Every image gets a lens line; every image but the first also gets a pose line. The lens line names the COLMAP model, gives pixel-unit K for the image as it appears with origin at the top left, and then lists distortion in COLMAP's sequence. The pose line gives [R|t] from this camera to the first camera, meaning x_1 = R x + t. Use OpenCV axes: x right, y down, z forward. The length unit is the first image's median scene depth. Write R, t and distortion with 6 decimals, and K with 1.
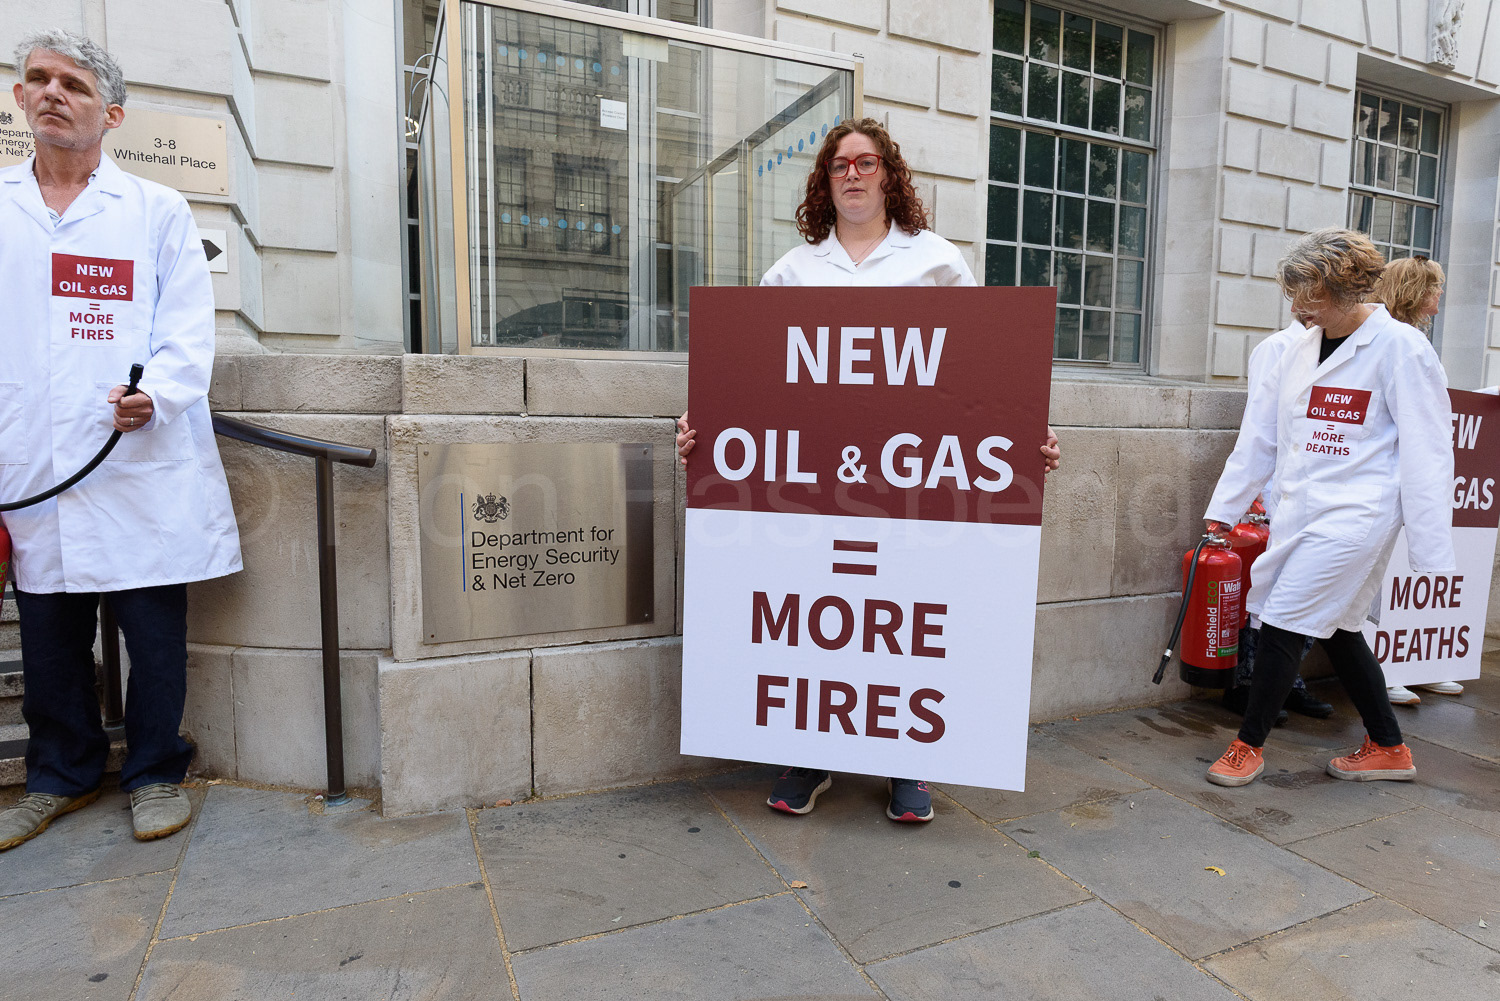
lens RADIAL K [[875.7, 0, 762.2], [0, 875.7, 505.6], [0, 0, 1]] dist [-0.003376, -0.000335]
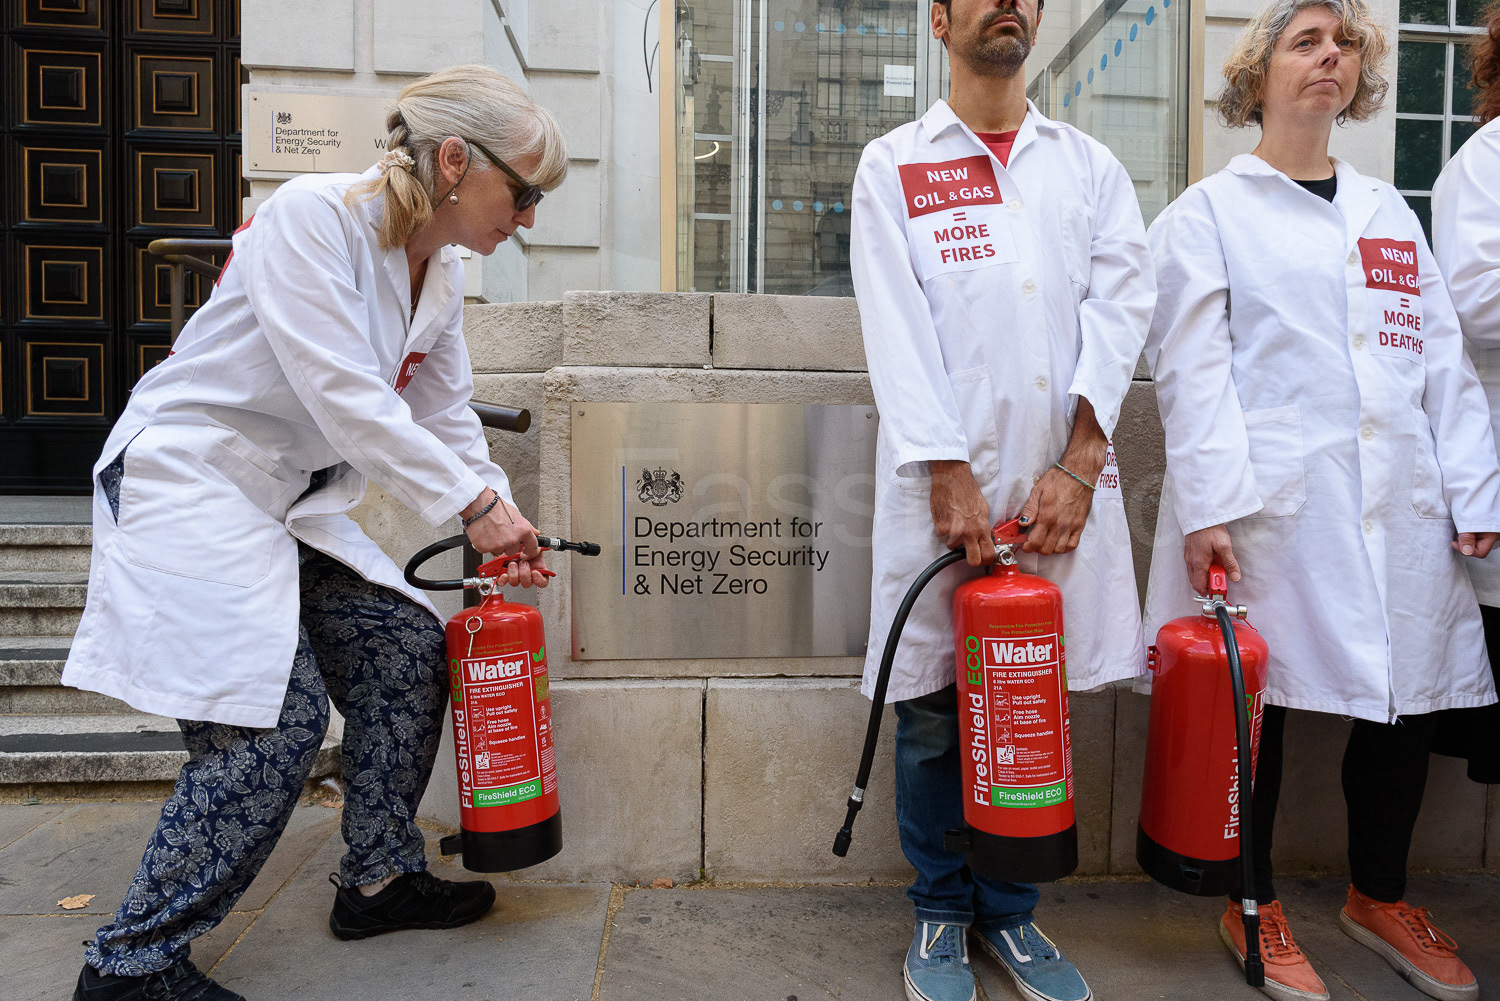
lens RADIAL K [[896.8, 0, 776.3], [0, 896.8, 493.5], [0, 0, 1]] dist [-0.003750, -0.001973]
pose [[0.940838, 0.011836, -0.338651, 0.049432], [-0.033708, 0.997702, -0.058778, 0.049868], [0.337177, 0.066716, 0.939074, 0.292595]]
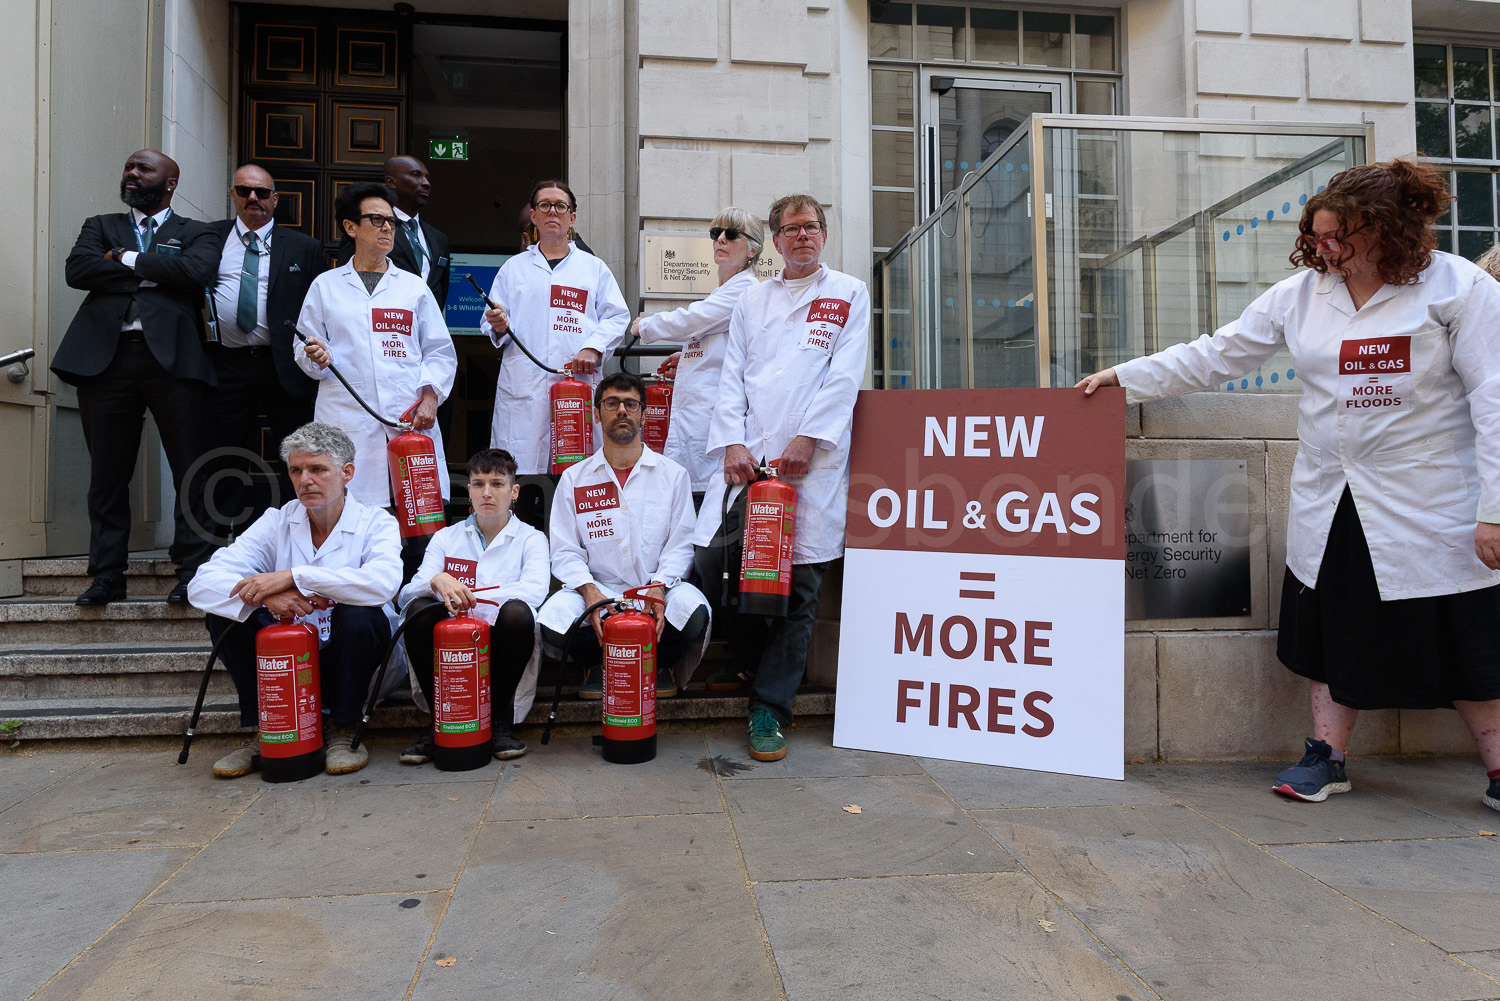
lens RADIAL K [[899.1, 0, 717.5], [0, 899.1, 488.7], [0, 0, 1]] dist [-0.004302, 0.000122]
pose [[0.949855, -0.023904, -0.311775, -0.444794], [-0.015015, 0.992437, -0.121835, 0.129670], [0.312329, 0.120406, 0.942312, -0.363896]]
